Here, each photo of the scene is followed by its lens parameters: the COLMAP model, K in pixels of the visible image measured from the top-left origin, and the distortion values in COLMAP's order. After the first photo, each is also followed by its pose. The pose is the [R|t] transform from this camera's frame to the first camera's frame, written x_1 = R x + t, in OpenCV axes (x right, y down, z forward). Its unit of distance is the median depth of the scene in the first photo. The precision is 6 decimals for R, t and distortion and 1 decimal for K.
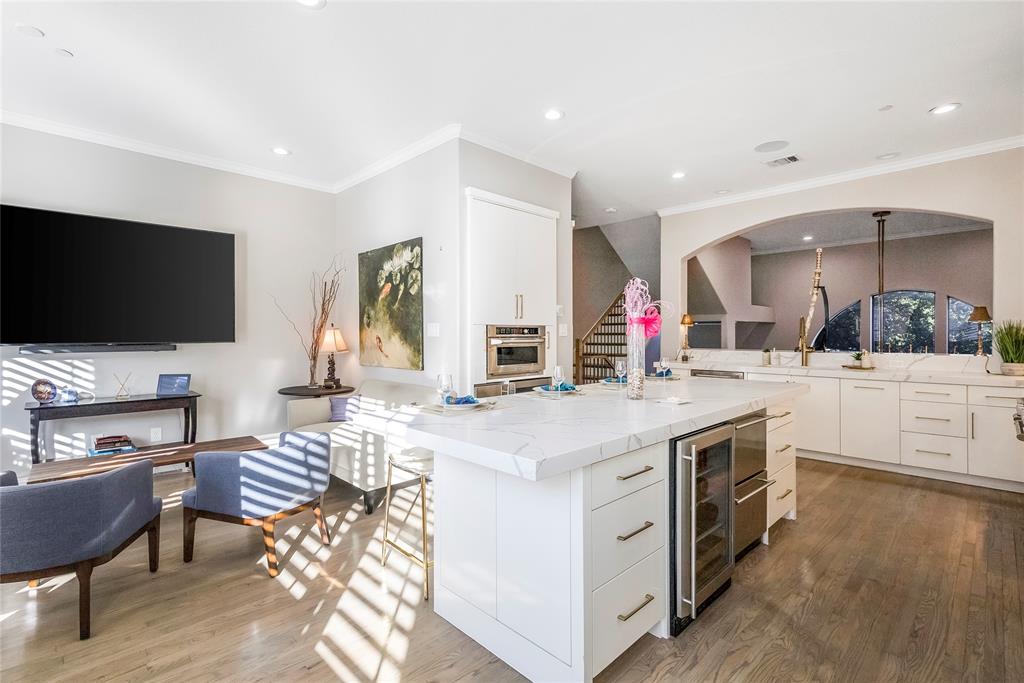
lens RADIAL K [[477.0, 0, 514.1], [0, 477.0, 335.1], [0, 0, 1]] dist [0.010168, -0.000727]
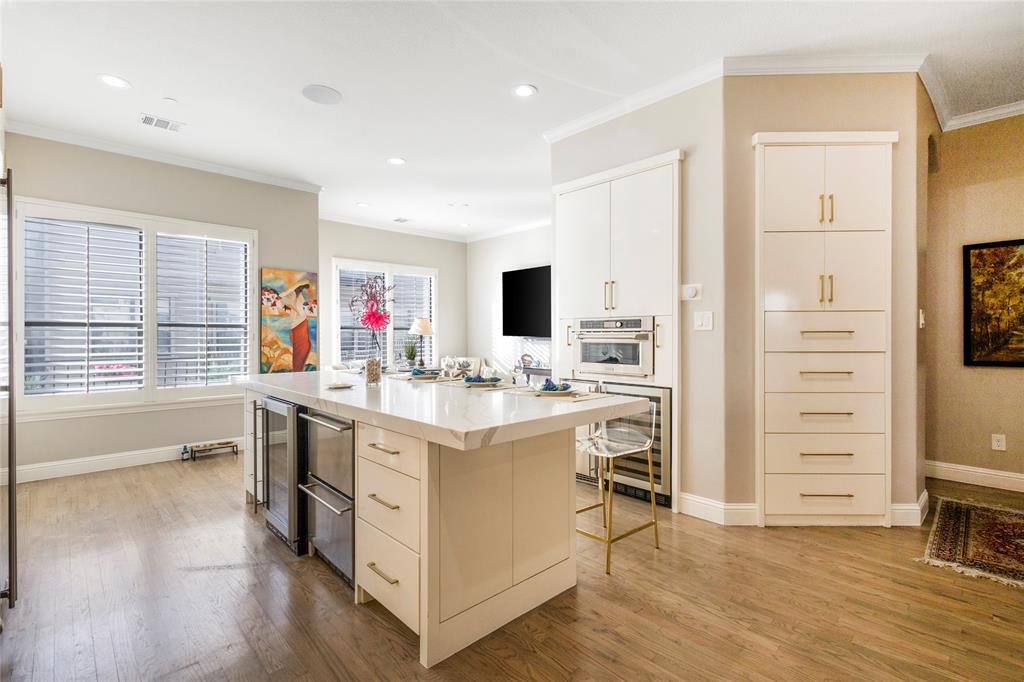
lens RADIAL K [[477.0, 0, 507.3], [0, 477.0, 336.4], [0, 0, 1]] dist [0.010168, -0.000727]
pose [[-0.032750, 0.006455, -0.999443, 0.851801], [0.003172, 0.999975, 0.006355, 0.006744], [0.999459, -0.002962, -0.032770, 0.837212]]
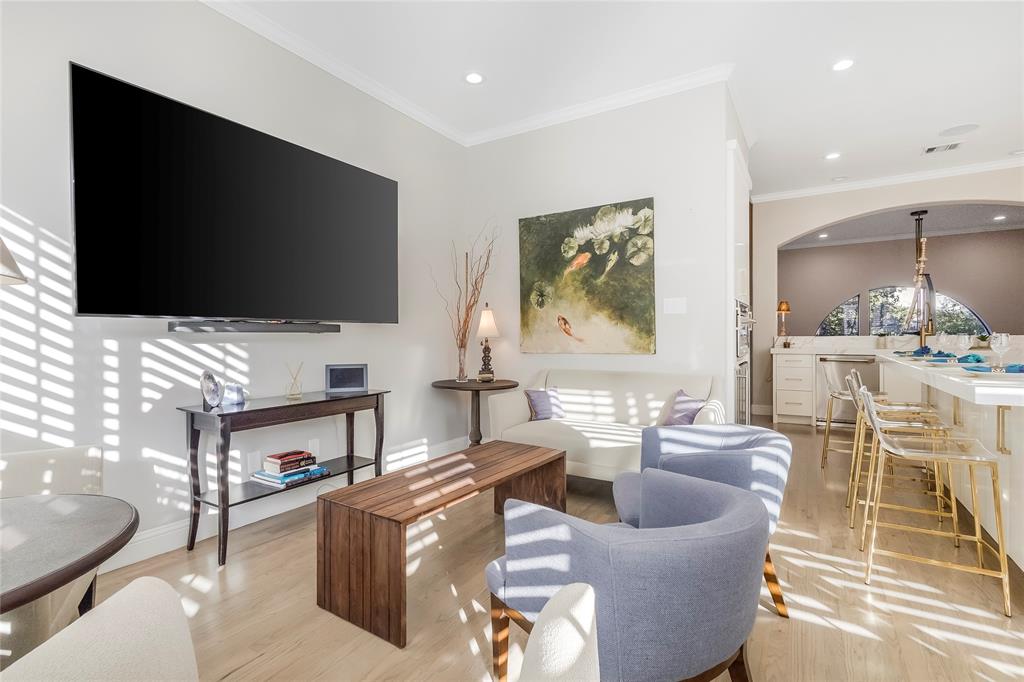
lens RADIAL K [[477.0, 0, 519.5], [0, 477.0, 339.2], [0, 0, 1]] dist [0.010168, -0.000727]
pose [[0.972136, -0.006510, 0.234326, -0.614931], [0.004961, 0.999962, 0.007199, 0.039014], [-0.234364, -0.005835, 0.972131, 0.223694]]
